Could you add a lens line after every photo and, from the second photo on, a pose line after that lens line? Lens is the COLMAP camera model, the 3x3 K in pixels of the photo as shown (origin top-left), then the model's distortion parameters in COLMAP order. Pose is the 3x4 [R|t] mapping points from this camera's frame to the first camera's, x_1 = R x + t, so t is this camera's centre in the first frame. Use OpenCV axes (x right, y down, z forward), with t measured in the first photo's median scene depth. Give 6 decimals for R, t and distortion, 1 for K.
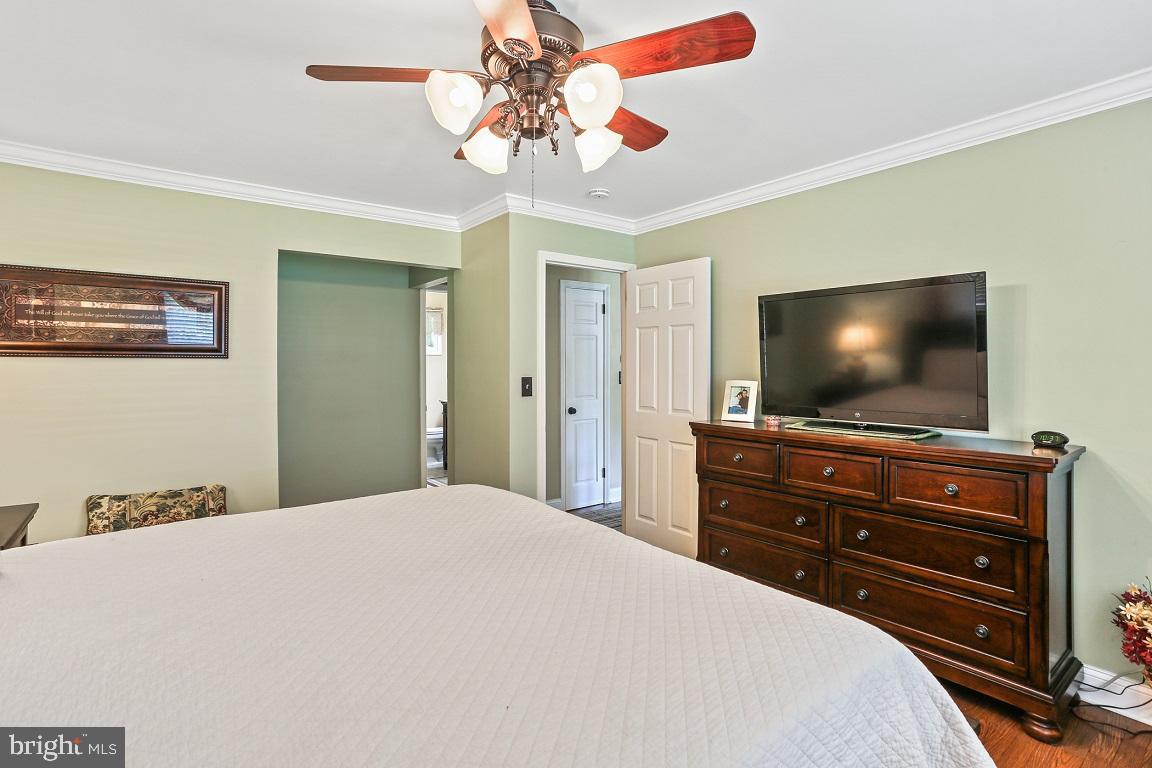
lens RADIAL K [[562.8, 0, 571.7], [0, 562.8, 372.1], [0, 0, 1]] dist [-0.043499, 0.029075]
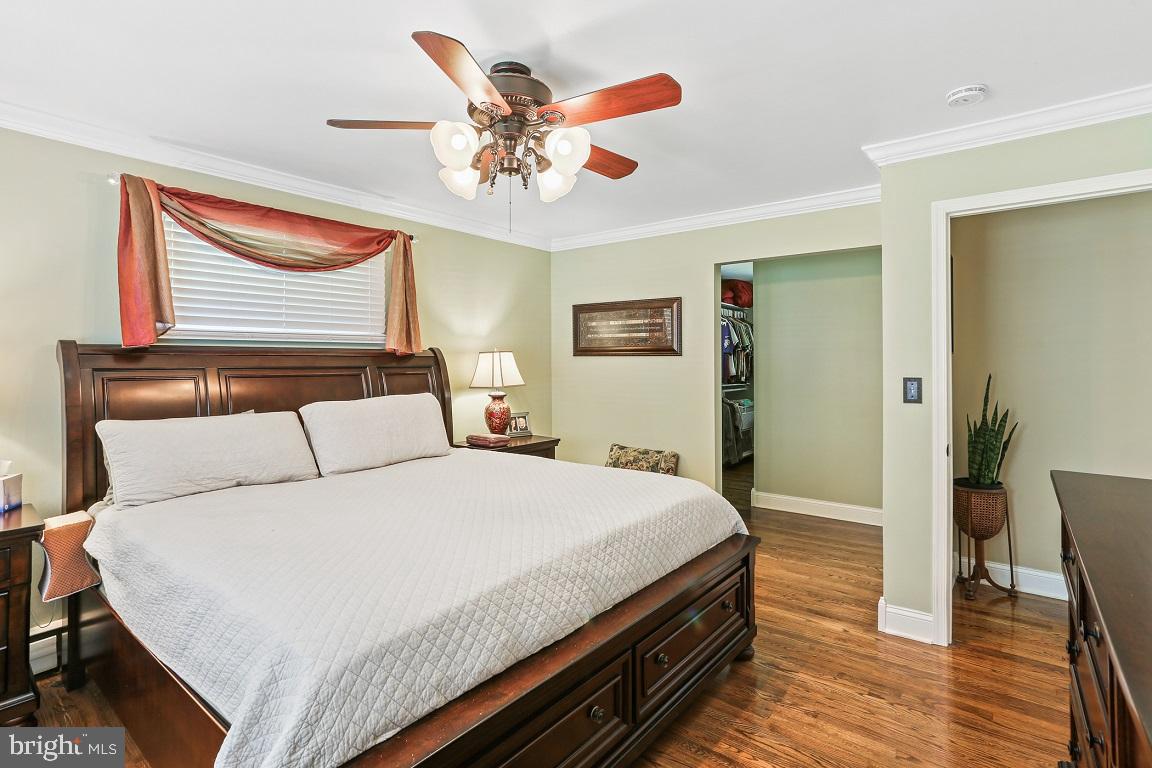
lens RADIAL K [[562.8, 0, 571.7], [0, 562.8, 372.1], [0, 0, 1]] dist [-0.043499, 0.029075]
pose [[0.252636, 0.021637, -0.967319, 0.640137], [-0.002550, 0.999761, 0.021696, -0.016371], [0.967558, -0.003015, 0.252631, 0.456309]]
